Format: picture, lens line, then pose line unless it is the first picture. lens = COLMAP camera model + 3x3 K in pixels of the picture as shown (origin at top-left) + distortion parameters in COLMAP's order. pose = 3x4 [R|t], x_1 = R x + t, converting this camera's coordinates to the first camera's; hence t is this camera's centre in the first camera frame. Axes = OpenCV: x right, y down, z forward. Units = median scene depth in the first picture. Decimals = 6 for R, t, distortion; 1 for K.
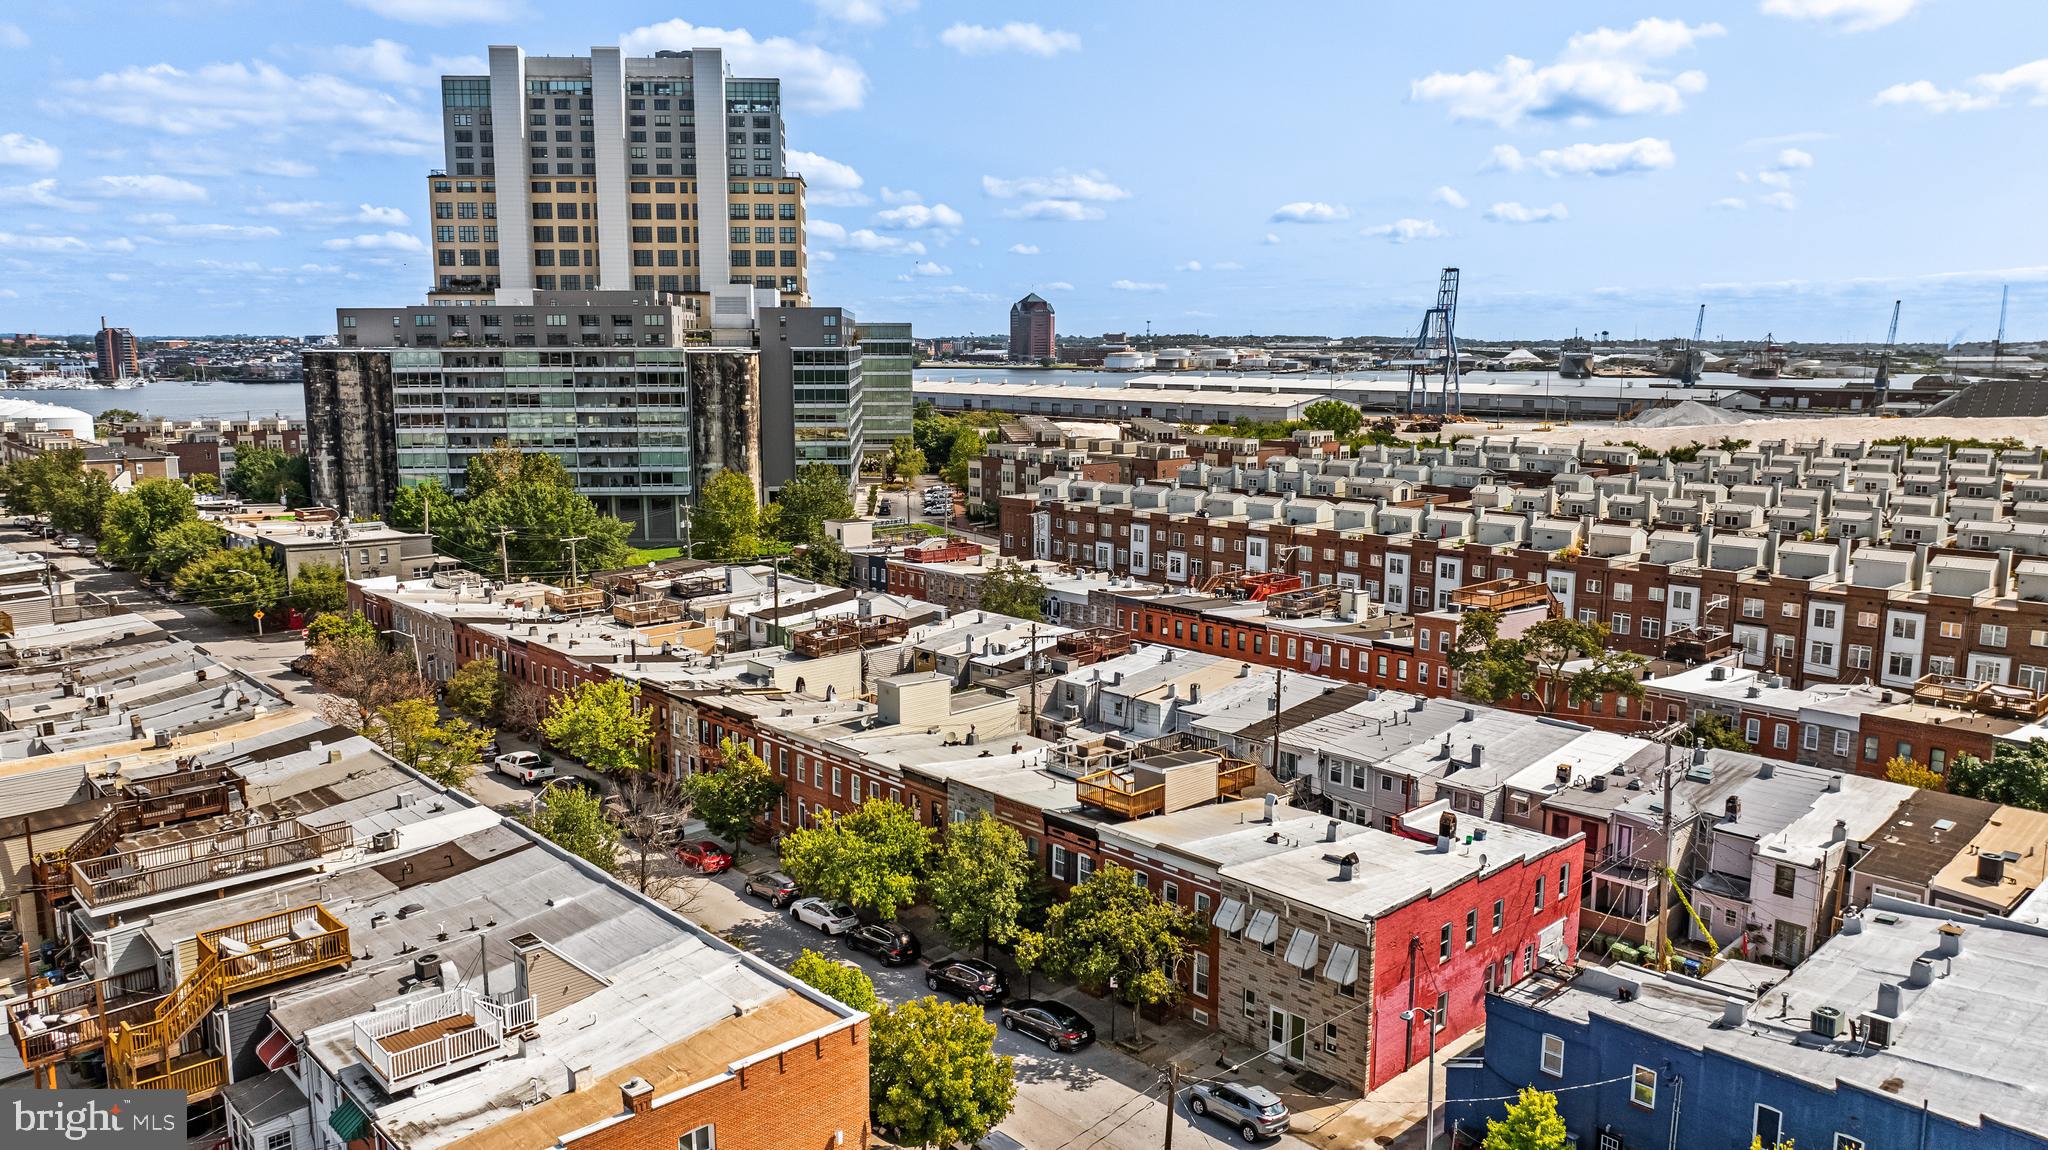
lens RADIAL K [[1439.2, 0, 1031.0], [0, 1439.2, 575.6], [0, 0, 1]] dist [-0.026014, 0.007784]
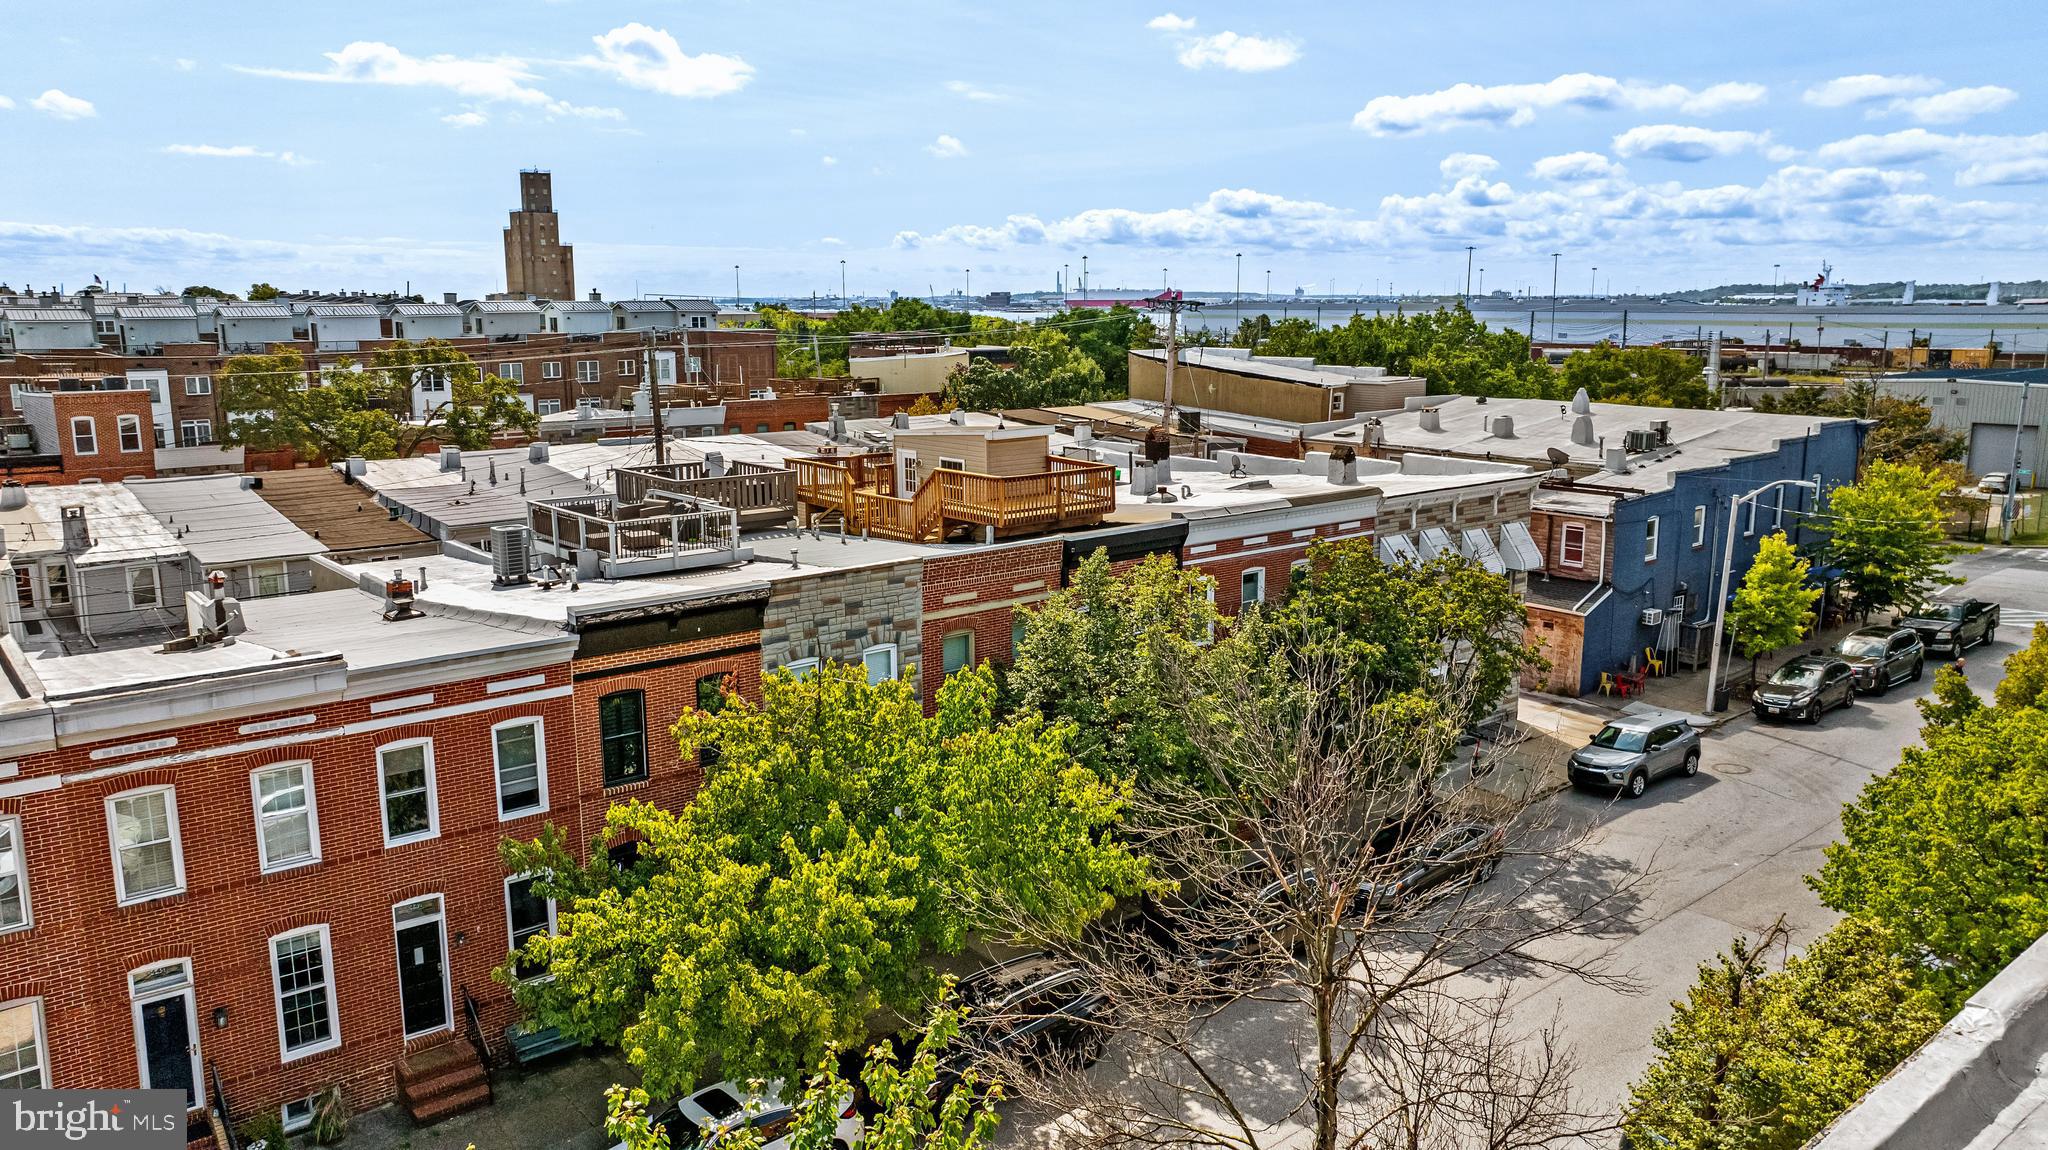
lens RADIAL K [[1439.2, 0, 1031.0], [0, 1439.2, 575.6], [0, 0, 1]] dist [-0.026014, 0.007784]
pose [[0.027467, -0.175206, 0.984149, -0.237069], [0.167397, 0.971424, 0.168269, 0.067446], [-0.985507, 0.160122, 0.056011, 0.609509]]
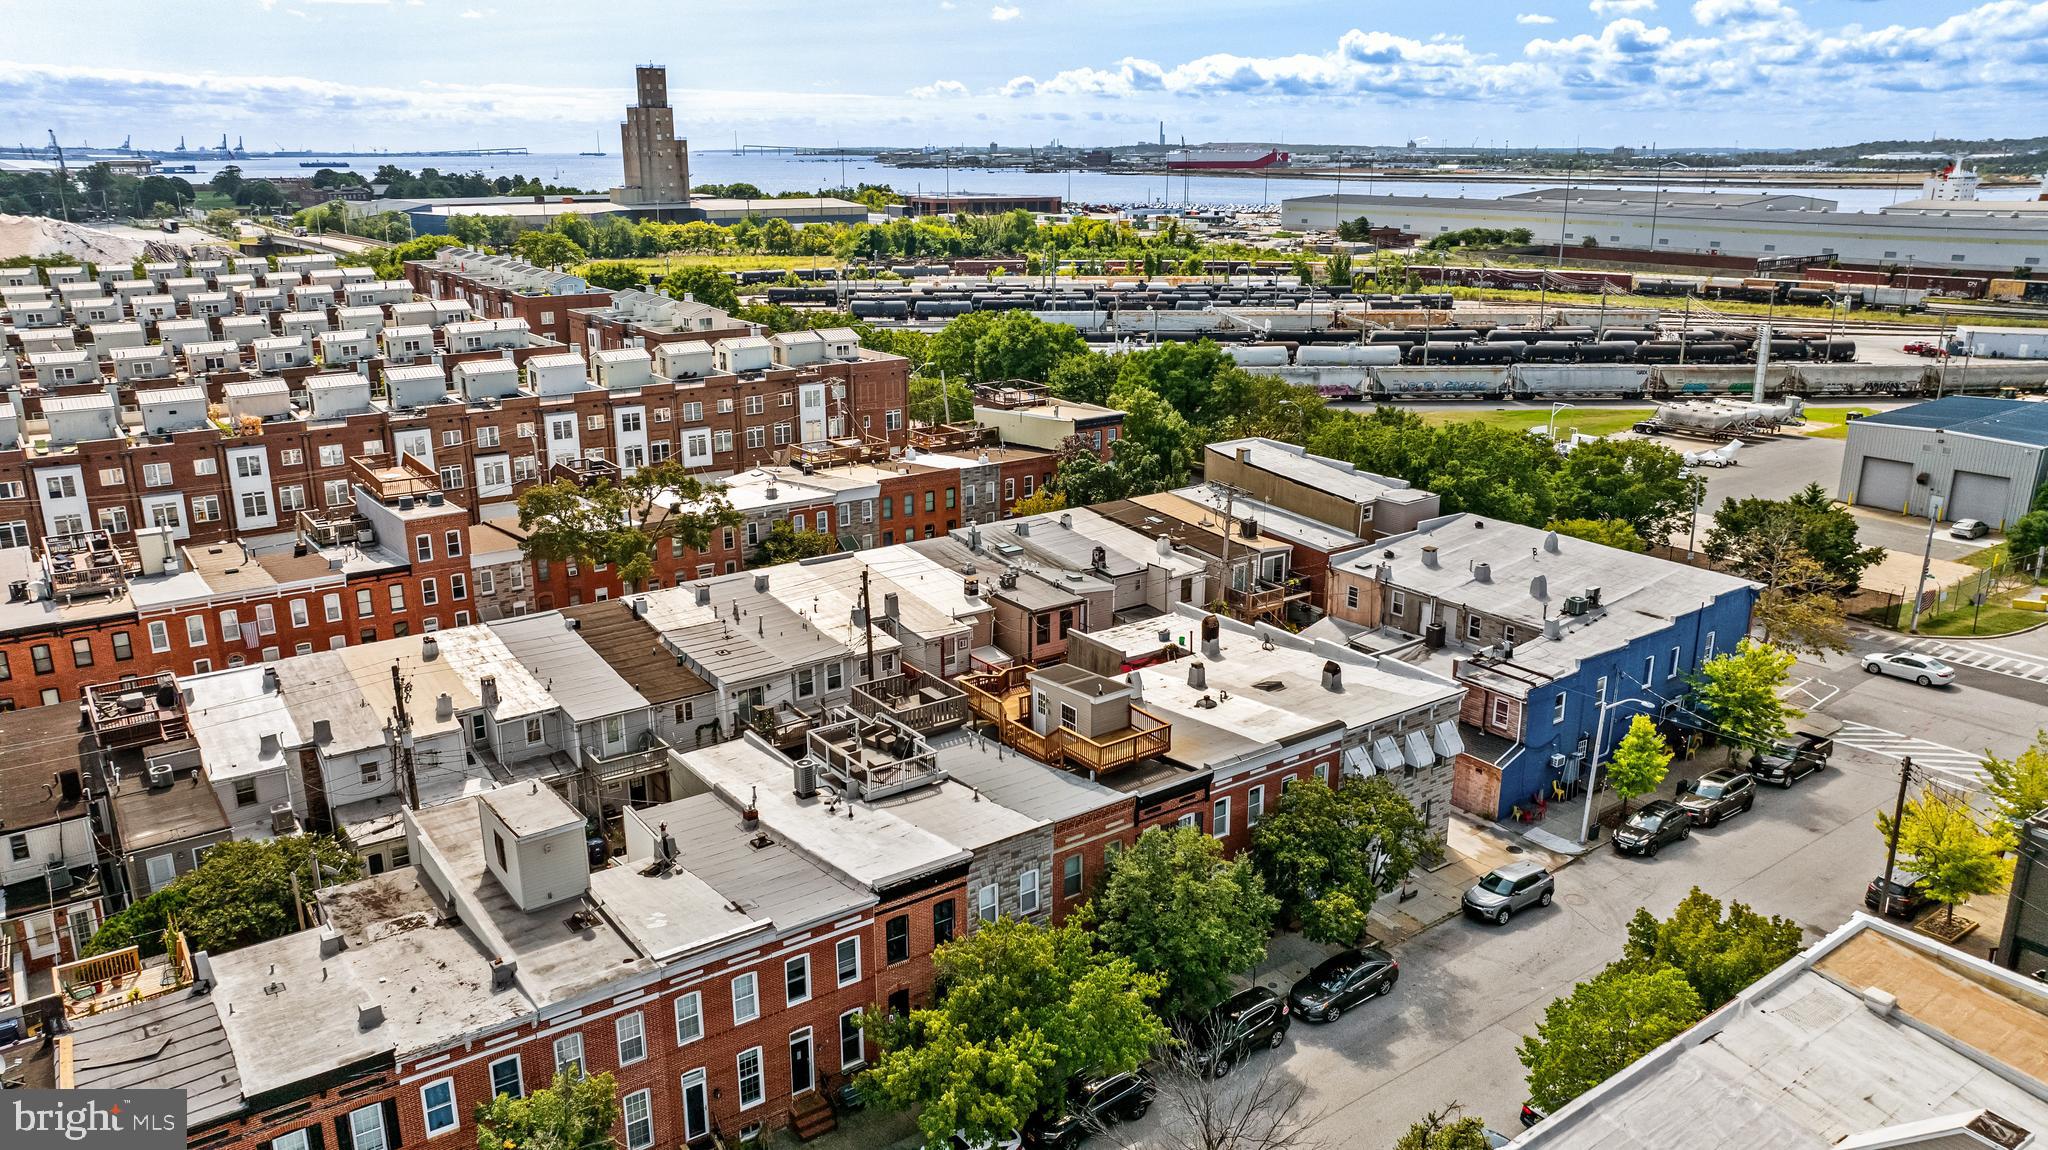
lens RADIAL K [[1439.2, 0, 1031.0], [0, 1439.2, 575.6], [0, 0, 1]] dist [-0.026014, 0.007784]
pose [[0.095255, -0.271140, 0.957815, -0.383773], [0.163229, 0.953421, 0.253663, -0.072947], [-0.981979, 0.132181, 0.135076, 0.580946]]
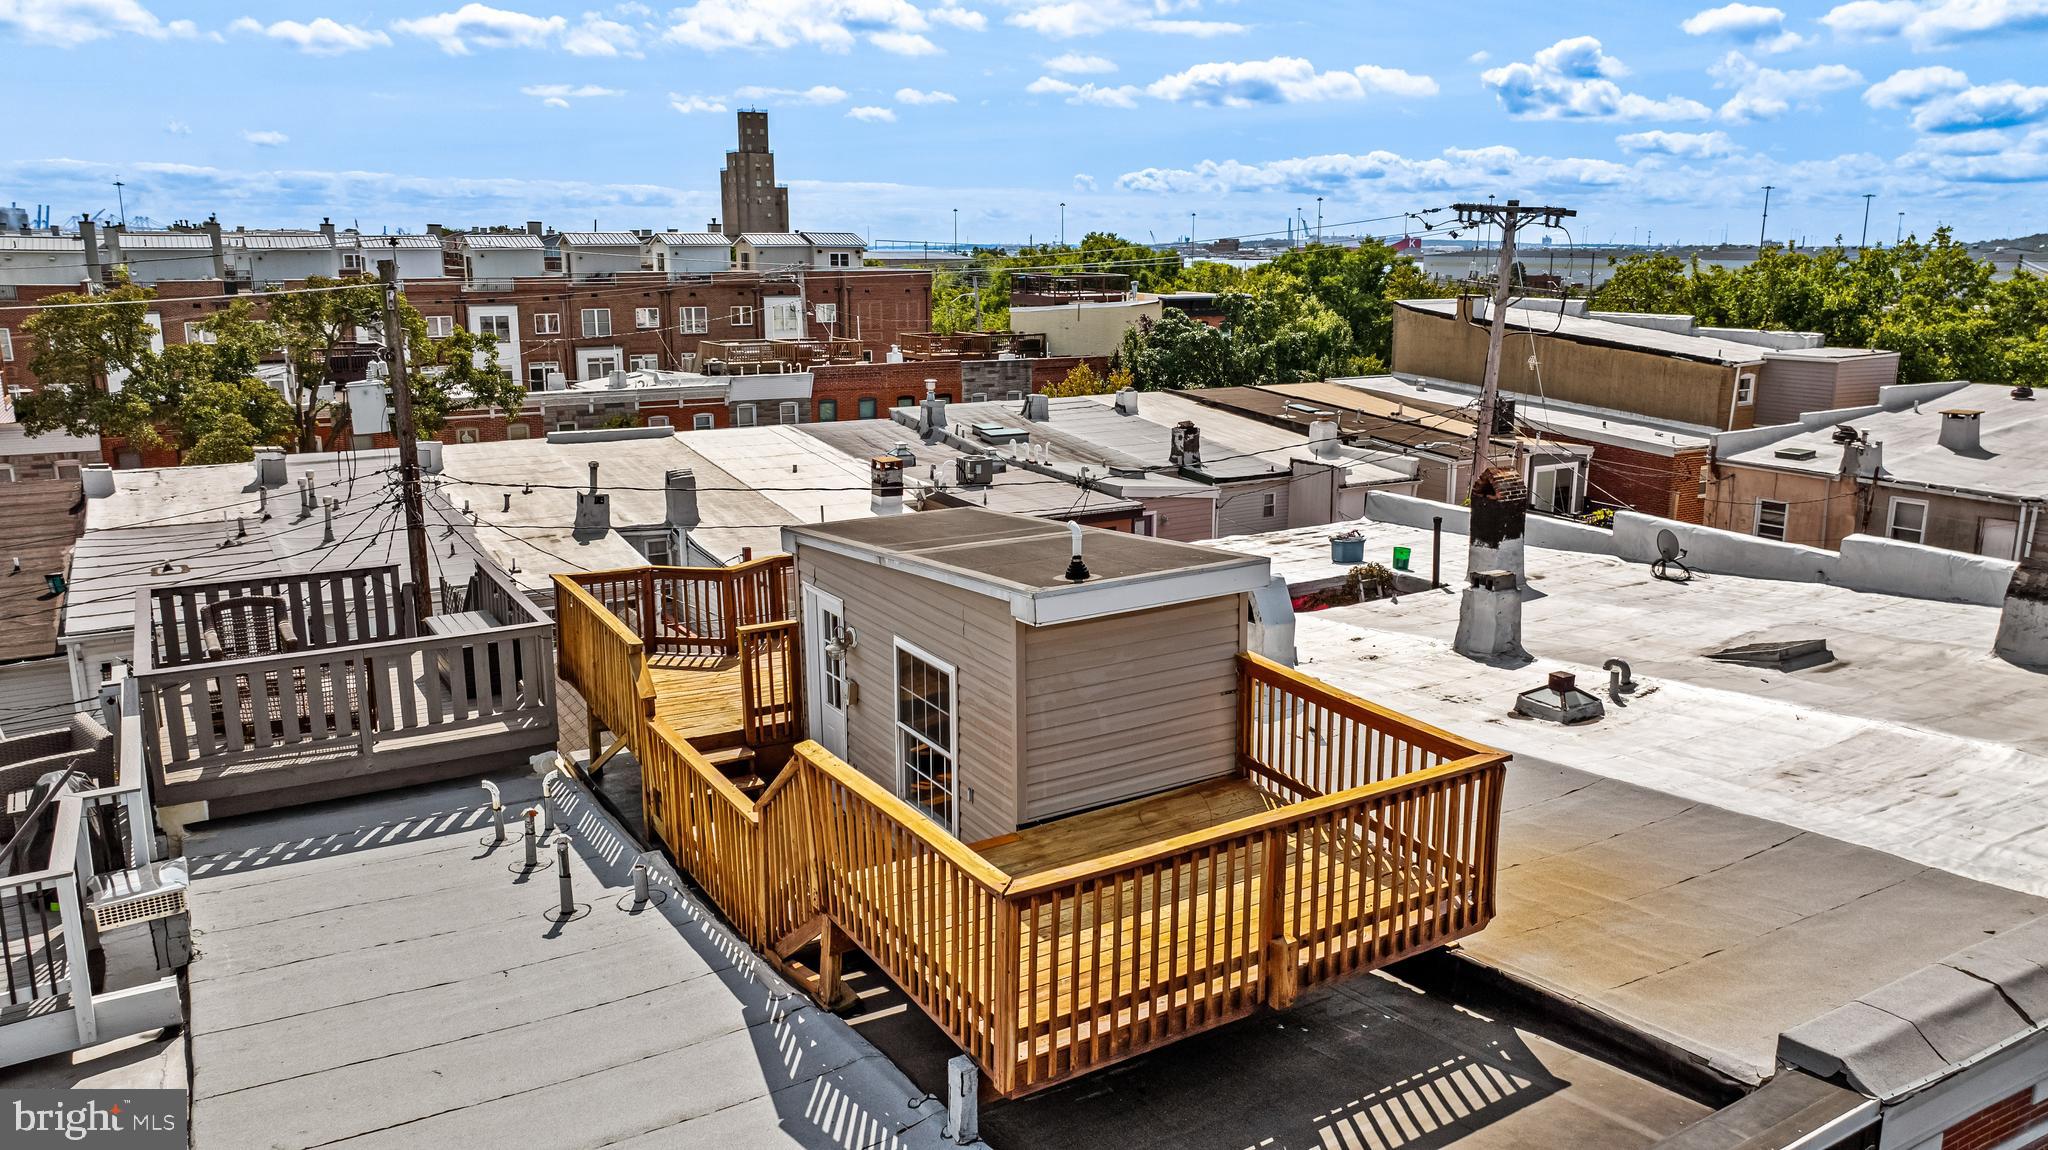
lens RADIAL K [[1439.2, 0, 1031.0], [0, 1439.2, 575.6], [0, 0, 1]] dist [-0.026014, 0.007784]
pose [[0.181067, -0.205623, 0.961735, -0.021898], [0.159105, 0.971142, 0.177679, 0.071728], [-0.970515, 0.120845, 0.208558, 0.612504]]
